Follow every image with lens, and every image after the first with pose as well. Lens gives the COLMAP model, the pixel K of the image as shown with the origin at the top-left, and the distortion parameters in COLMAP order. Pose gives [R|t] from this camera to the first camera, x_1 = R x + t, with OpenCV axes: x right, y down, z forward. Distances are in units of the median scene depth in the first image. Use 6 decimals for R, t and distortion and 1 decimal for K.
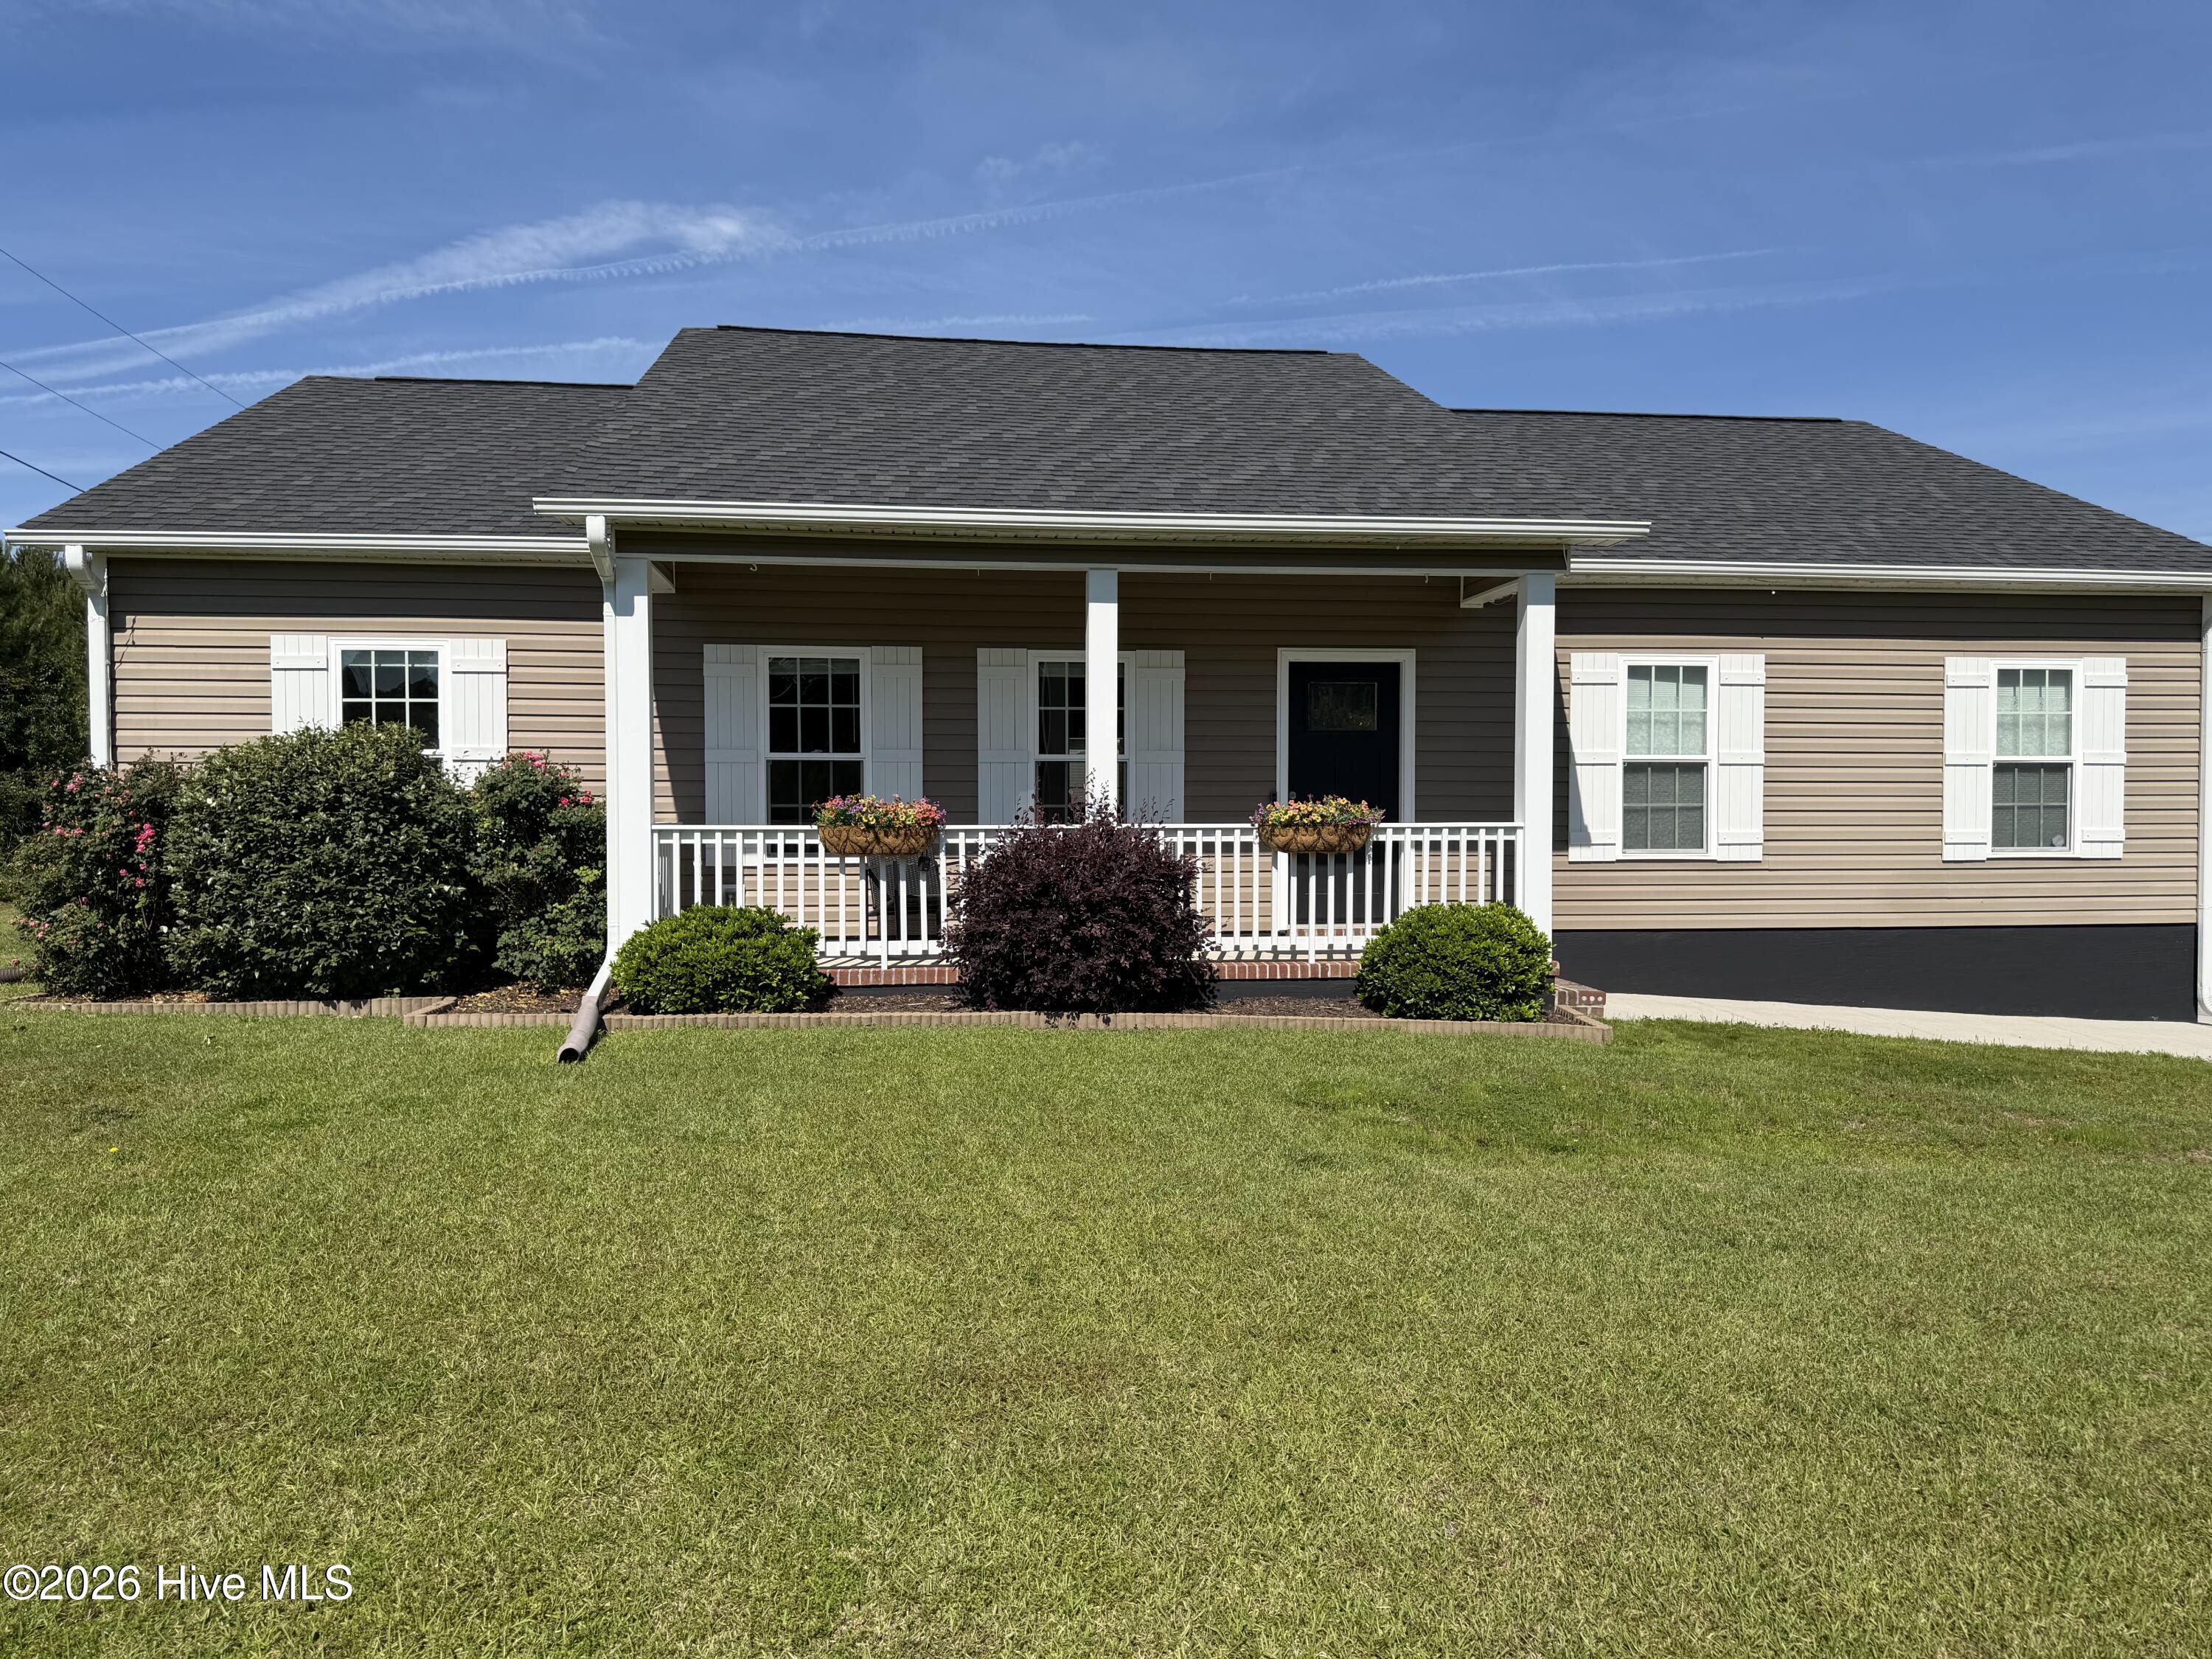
lens RADIAL K [[1570.1, 0, 1104.7], [0, 1570.1, 889.2], [0, 0, 1]] dist [0.093738, -0.146737]
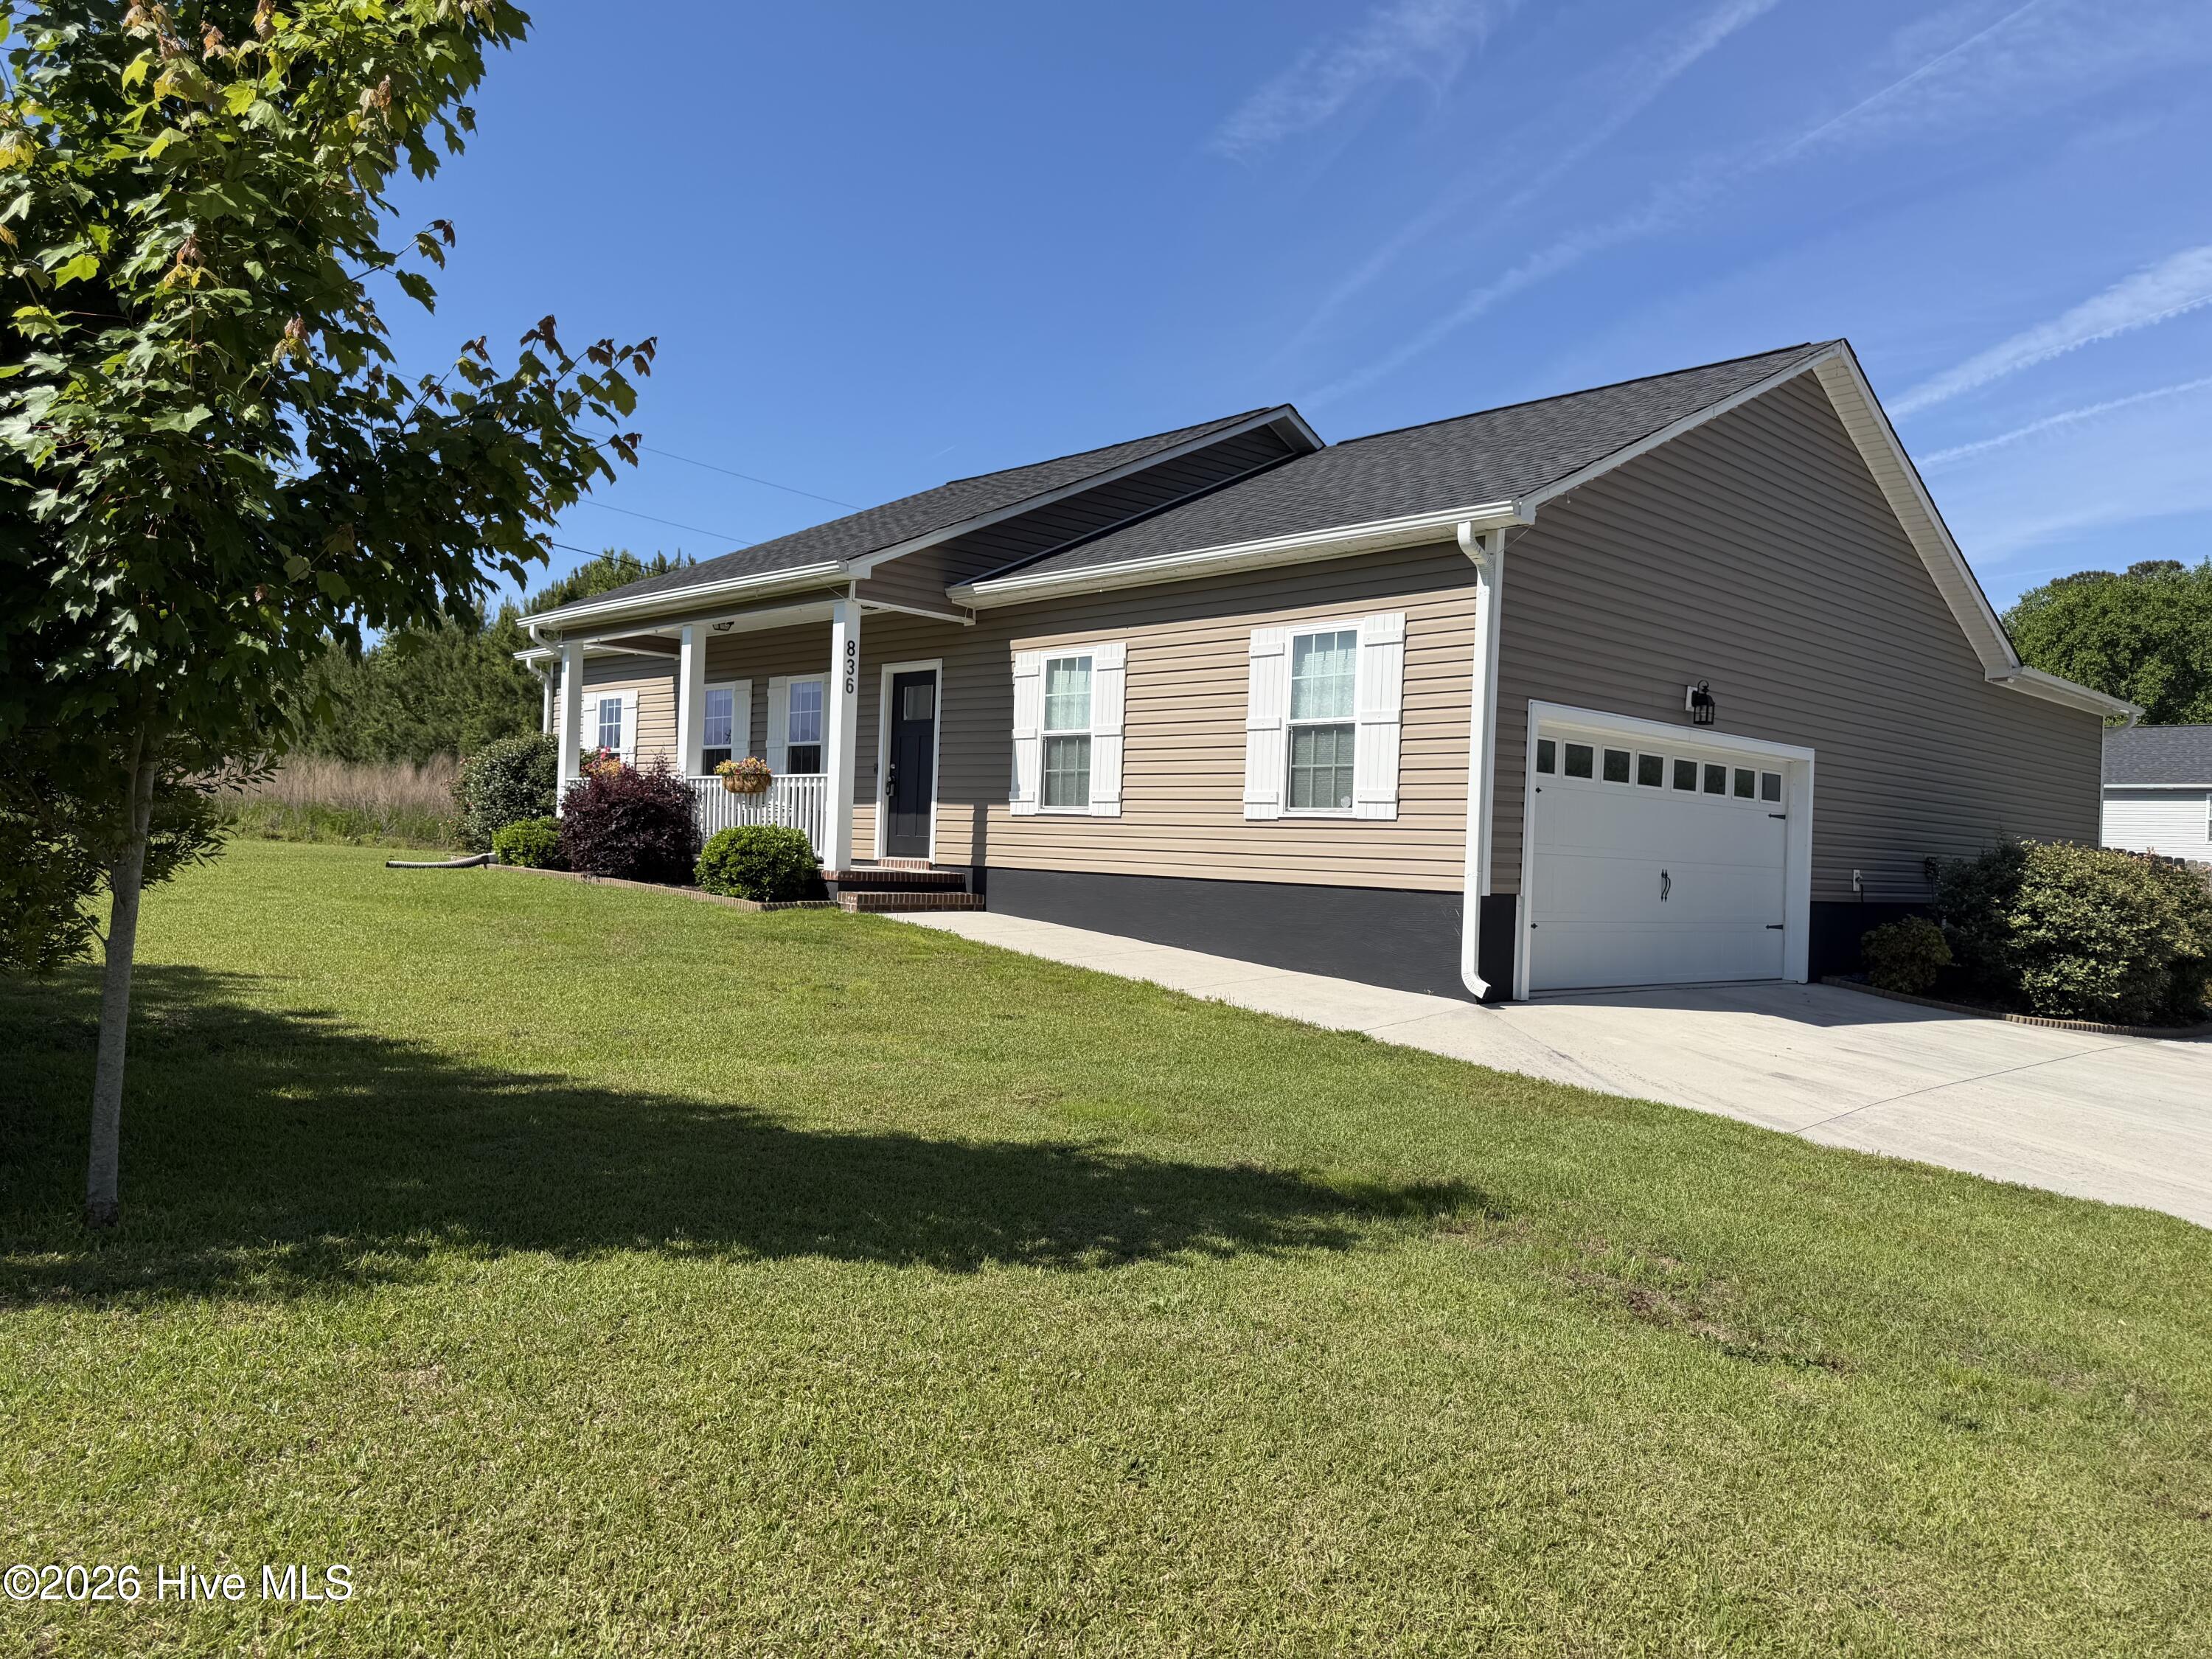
lens RADIAL K [[1546.8, 0, 1091.9], [0, 1546.8, 837.4], [0, 0, 1]] dist [0.103019, -0.134547]
pose [[0.606423, 0.015750, -0.794987, 1.310193], [-0.077564, 0.996207, -0.039430, 0.043715], [0.791350, 0.085574, 0.605344, 0.295307]]
